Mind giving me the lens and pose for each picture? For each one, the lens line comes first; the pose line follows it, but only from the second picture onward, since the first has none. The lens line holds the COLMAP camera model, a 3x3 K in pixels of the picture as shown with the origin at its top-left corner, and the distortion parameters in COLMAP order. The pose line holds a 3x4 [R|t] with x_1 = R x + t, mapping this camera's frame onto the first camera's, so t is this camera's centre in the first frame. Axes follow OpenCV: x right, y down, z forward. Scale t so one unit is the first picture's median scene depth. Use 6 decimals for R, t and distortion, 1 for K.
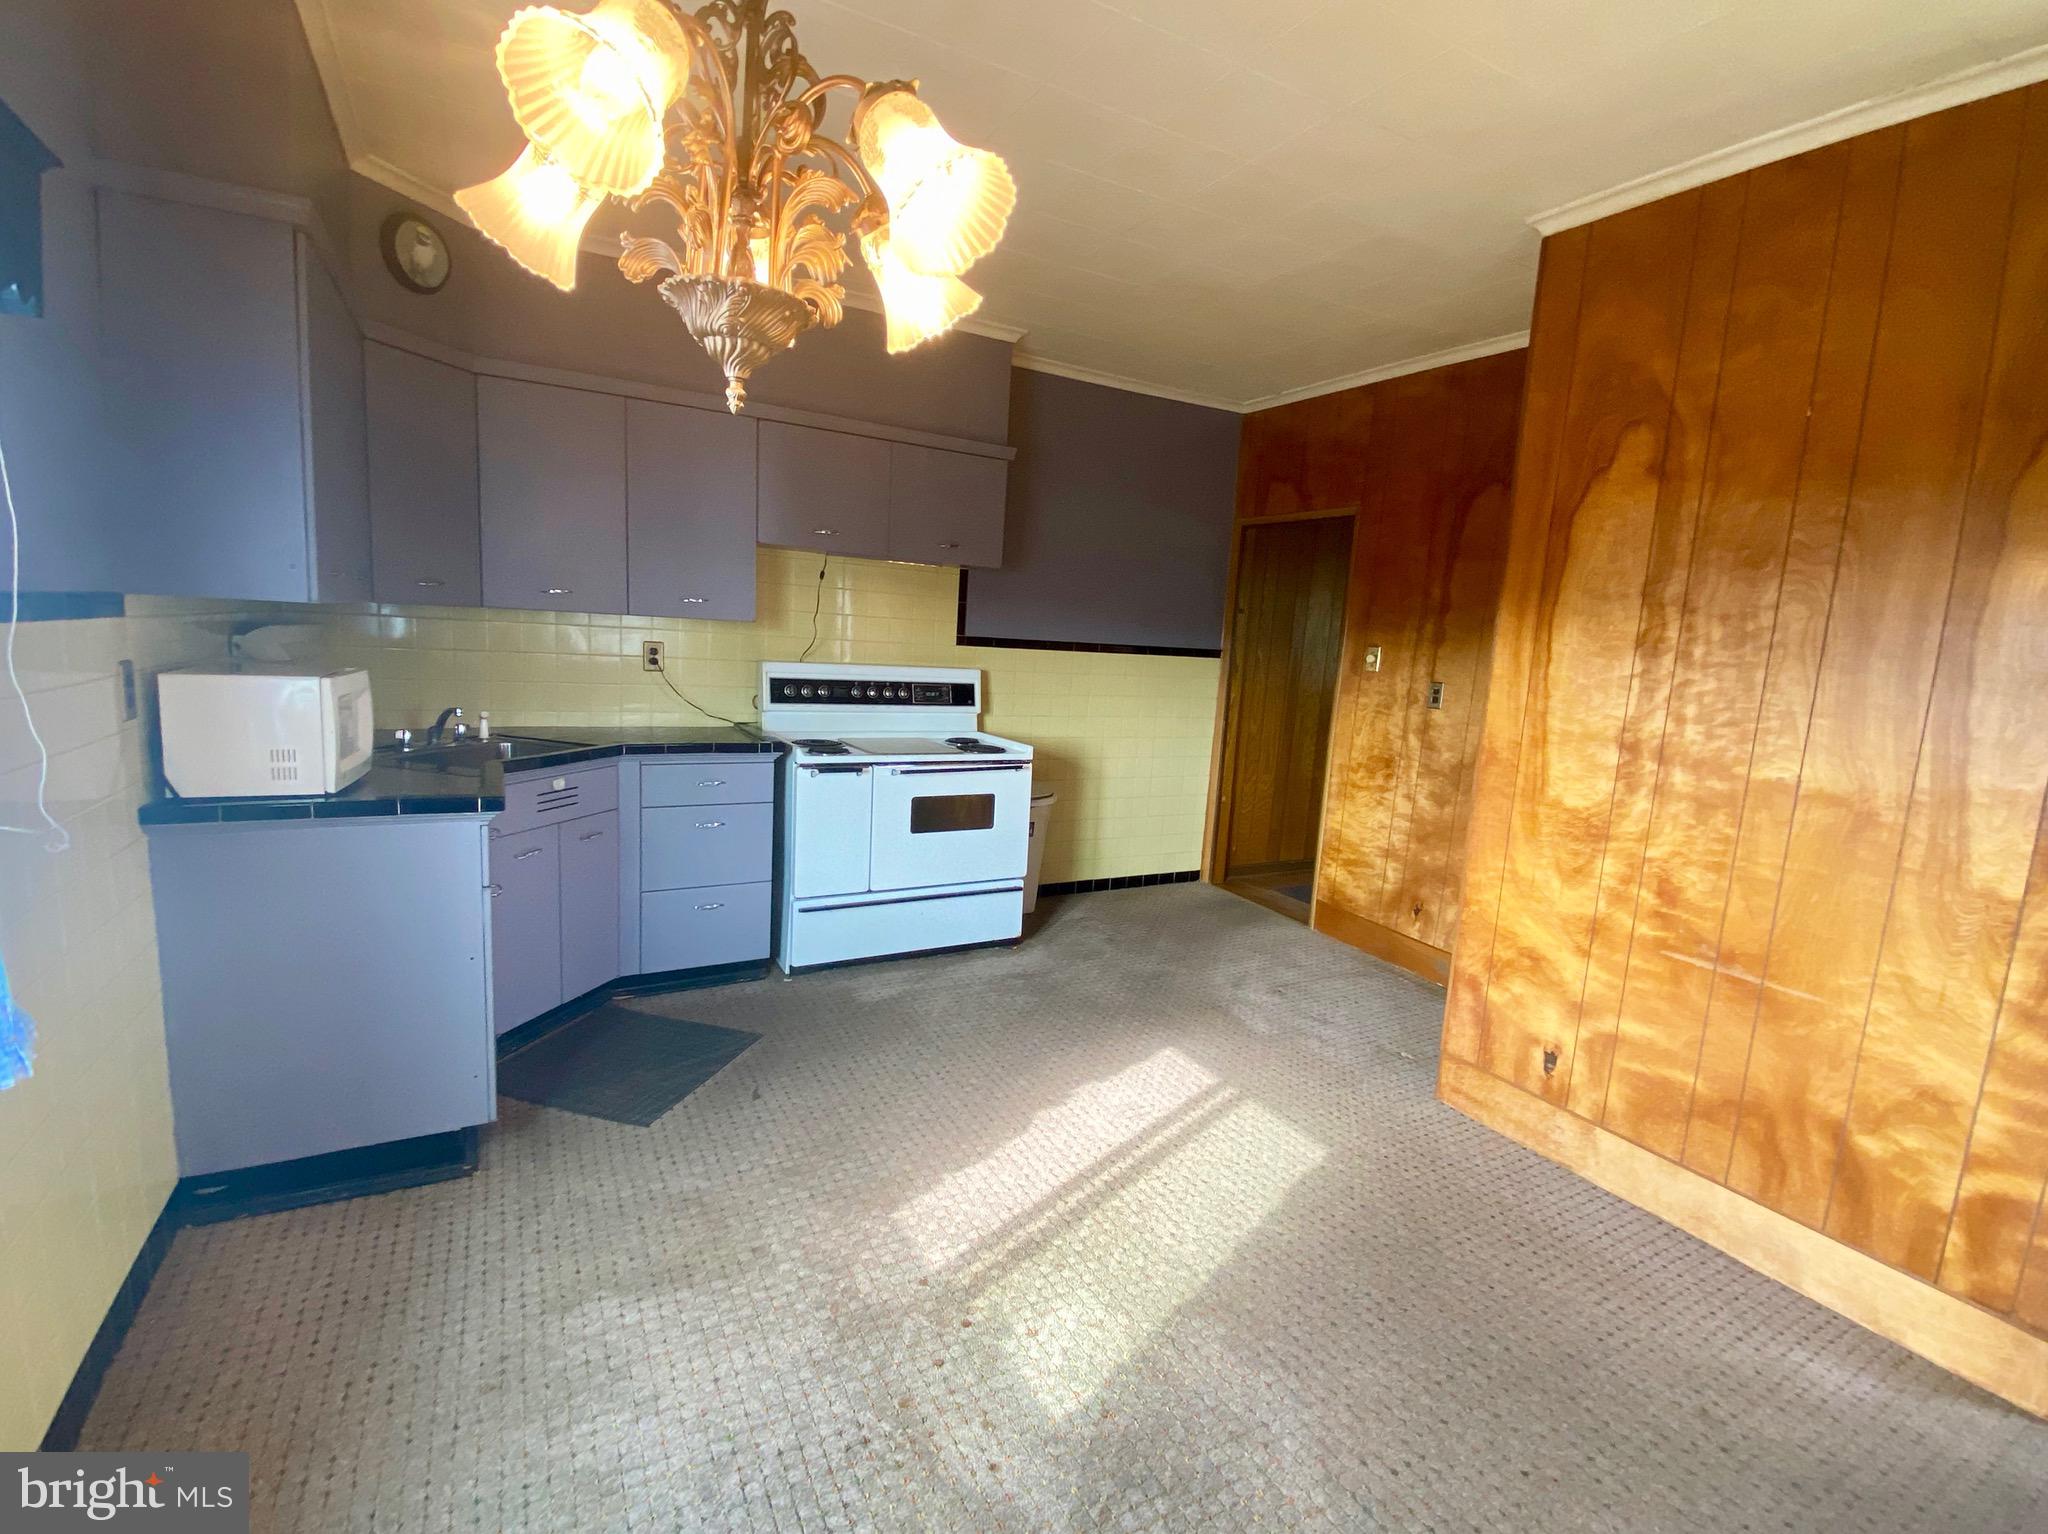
lens RADIAL K [[946.3, 0, 1018.1], [0, 946.3, 773.8], [0, 0, 1]] dist [0.008447, -0.001868]
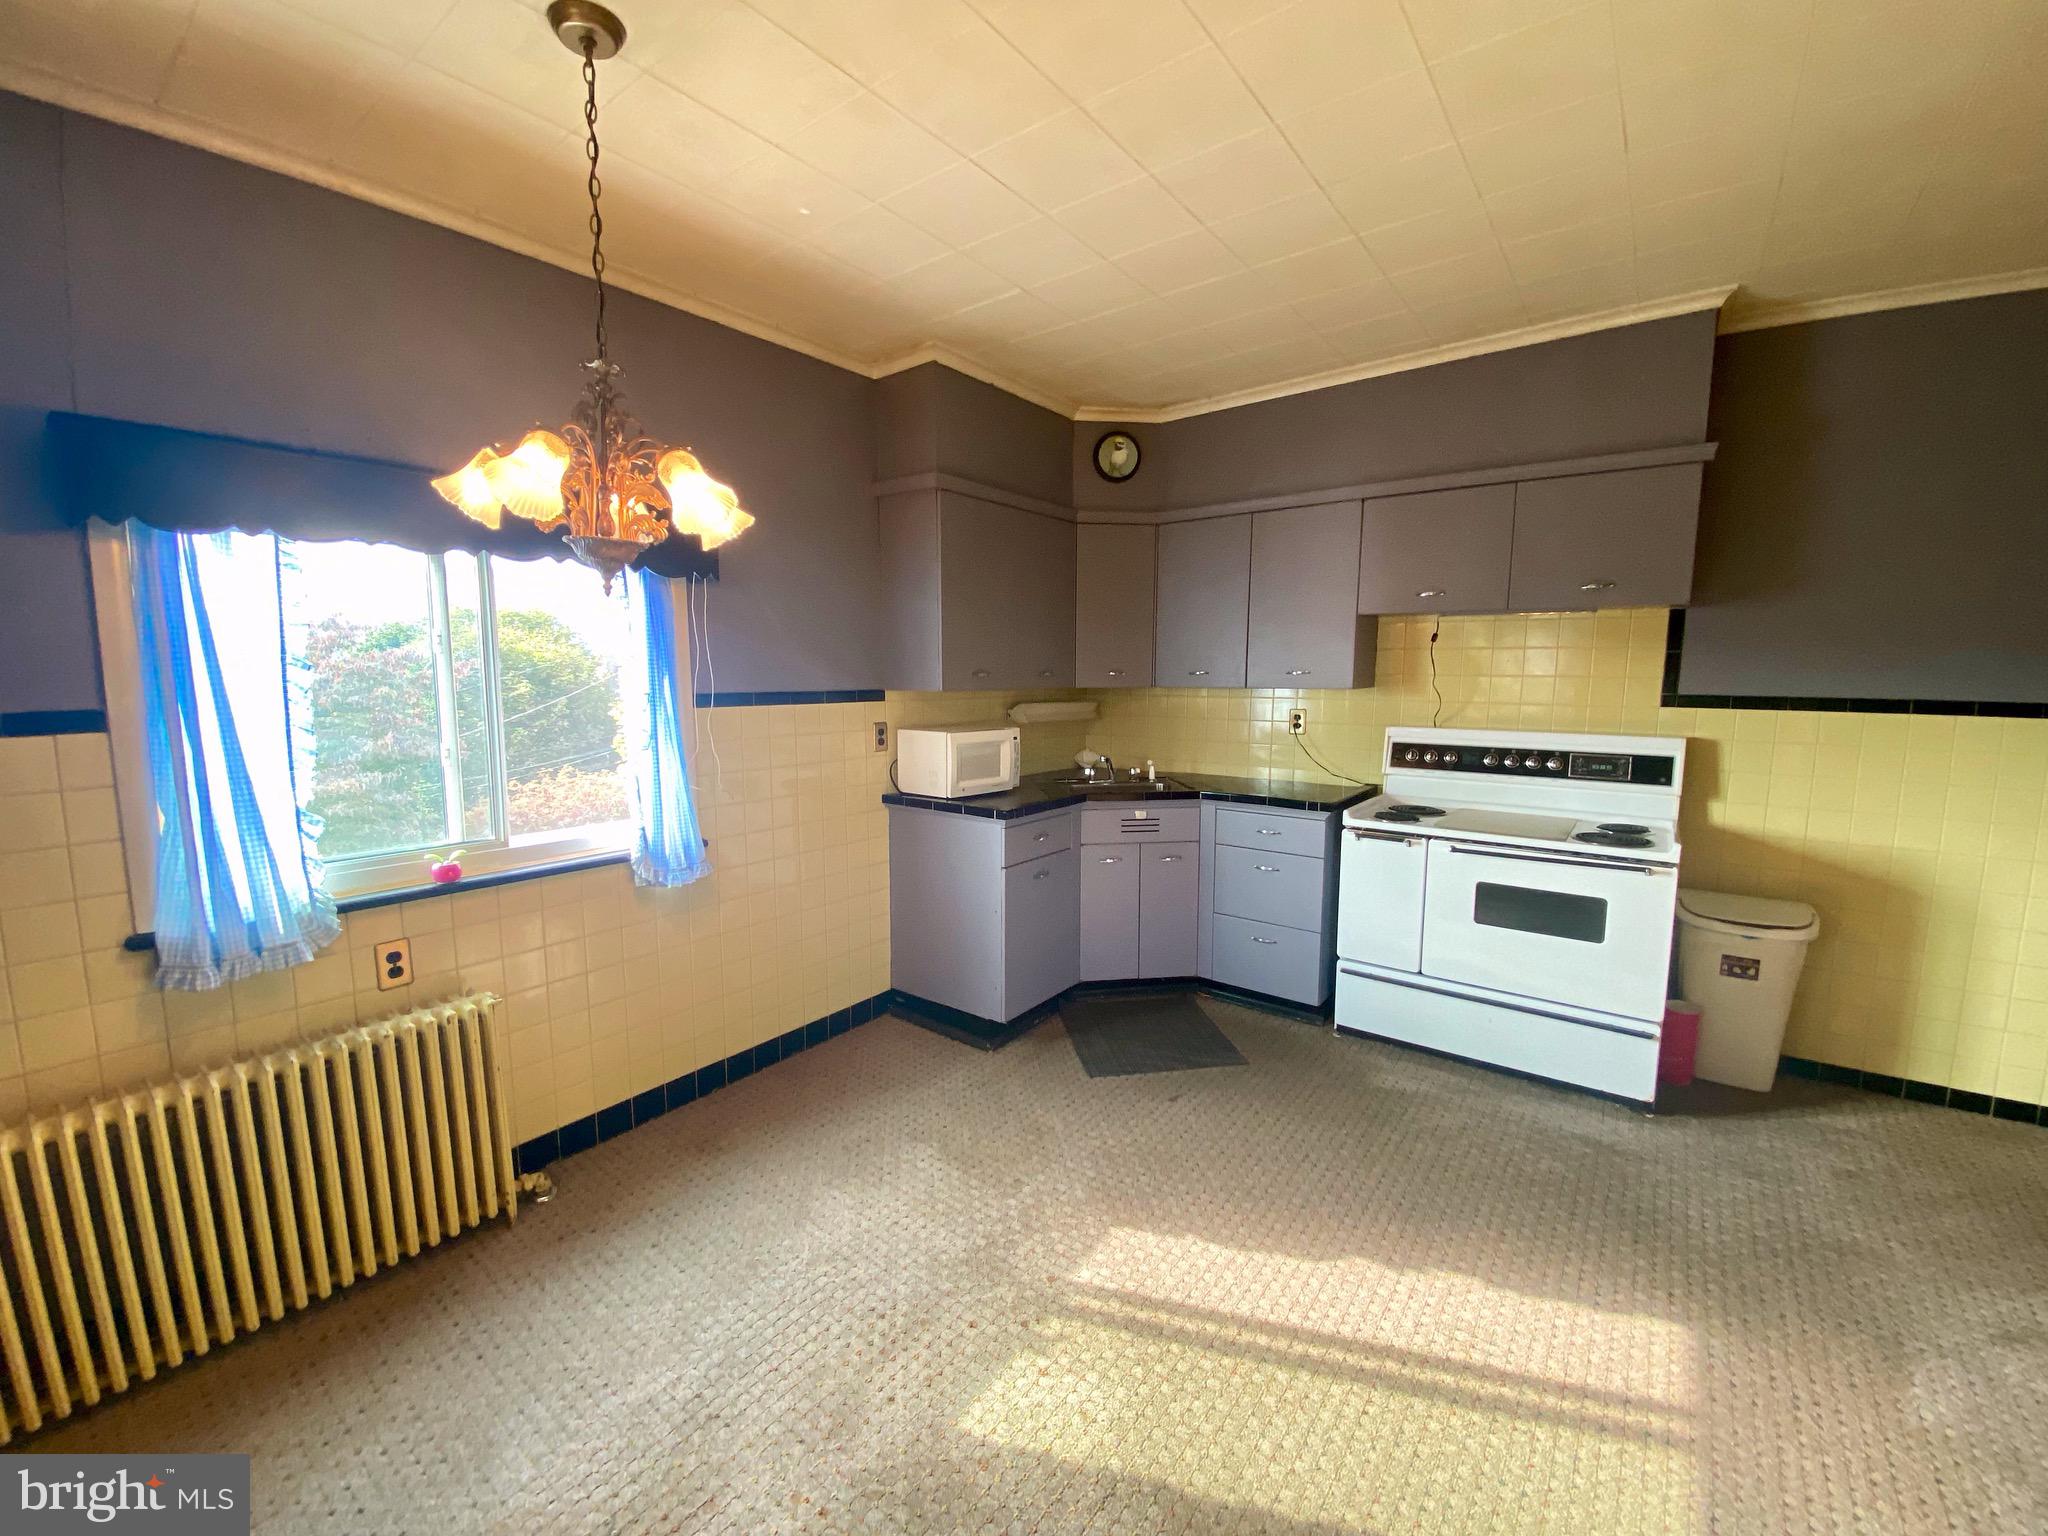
lens RADIAL K [[832.5, 0, 1013.5], [0, 832.5, 770.7], [0, 0, 1]] dist [0.004577, -0.012282]
pose [[0.386073, 0.052449, -0.920976, 0.477268], [-0.117243, 0.993076, 0.007407, -0.035133], [0.914987, 0.105118, 0.389549, 0.331070]]
